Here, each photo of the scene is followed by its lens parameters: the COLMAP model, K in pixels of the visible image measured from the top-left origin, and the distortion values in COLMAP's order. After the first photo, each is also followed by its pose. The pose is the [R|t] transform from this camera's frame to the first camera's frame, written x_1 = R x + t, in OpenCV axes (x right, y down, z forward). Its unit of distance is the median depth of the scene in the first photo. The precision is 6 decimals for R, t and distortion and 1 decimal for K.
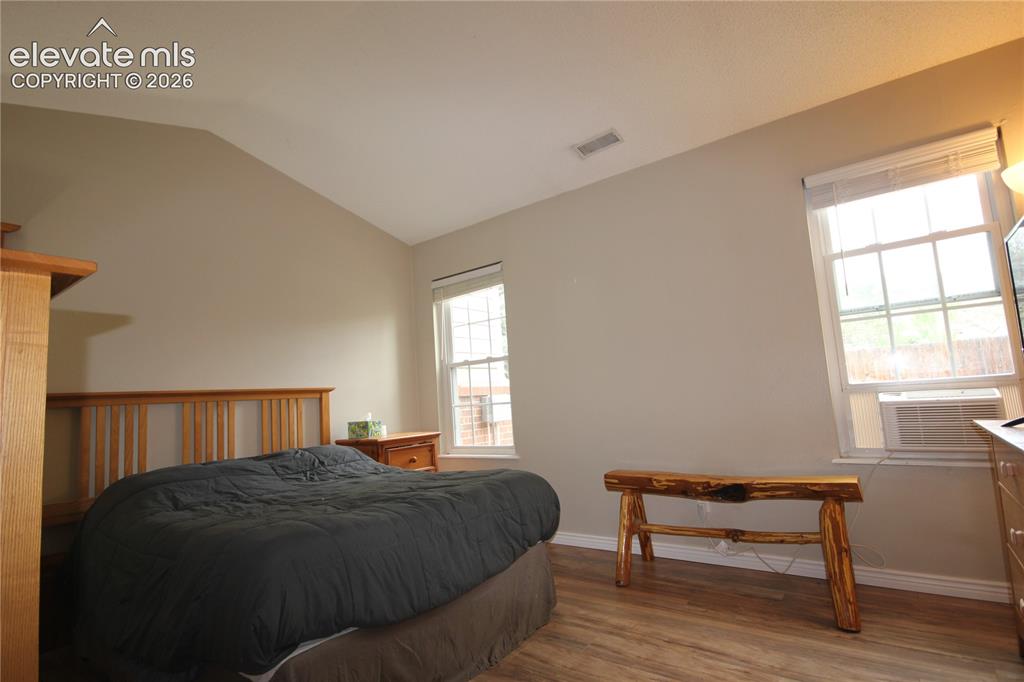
lens RADIAL K [[504.5, 0, 514.8], [0, 504.5, 347.8], [0, 0, 1]] dist [0.014325, 0.002166]
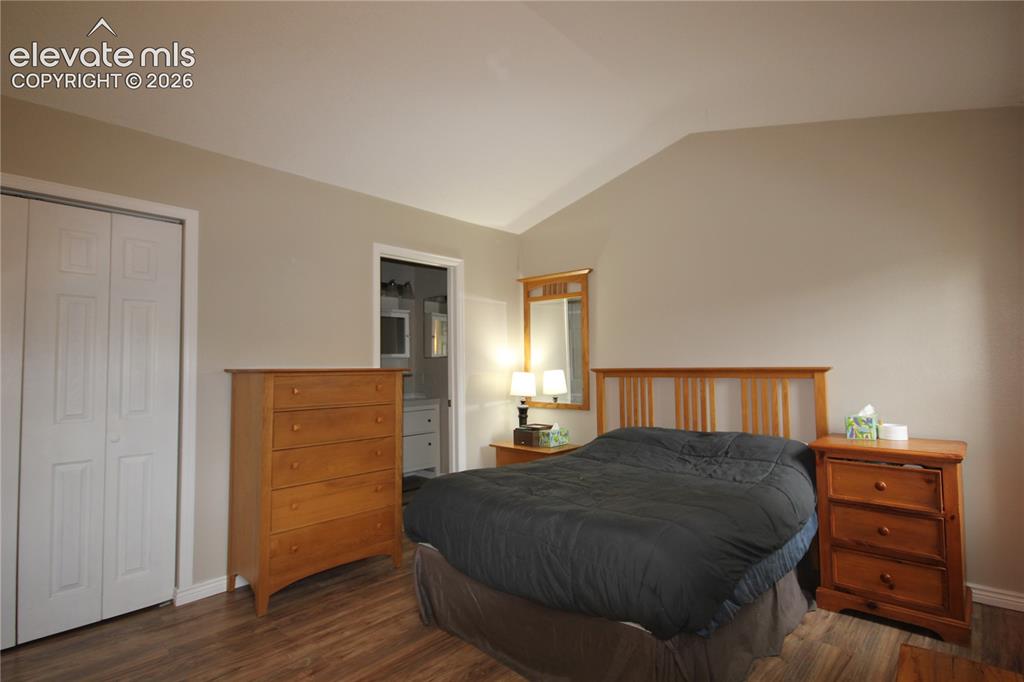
lens RADIAL K [[504.5, 0, 514.1], [0, 504.5, 338.0], [0, 0, 1]] dist [0.014325, 0.002166]
pose [[-0.098514, -0.012420, -0.995058, 0.494124], [0.104970, 0.994214, -0.022802, 0.000369], [0.989584, -0.106697, -0.096640, 0.620729]]
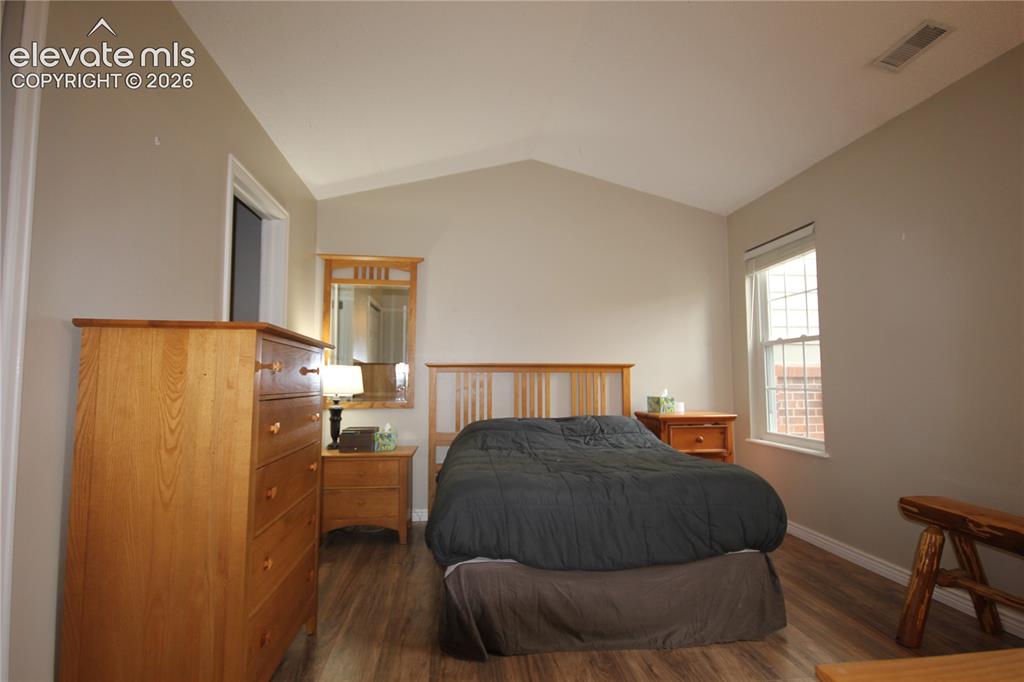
lens RADIAL K [[504.5, 0, 513.9], [0, 504.5, 344.3], [0, 0, 1]] dist [0.014325, 0.002166]
pose [[0.698120, 0.014928, -0.715825, 0.255697], [0.031440, 0.998179, 0.051478, -0.029842], [0.715290, -0.058444, 0.696379, 0.052271]]
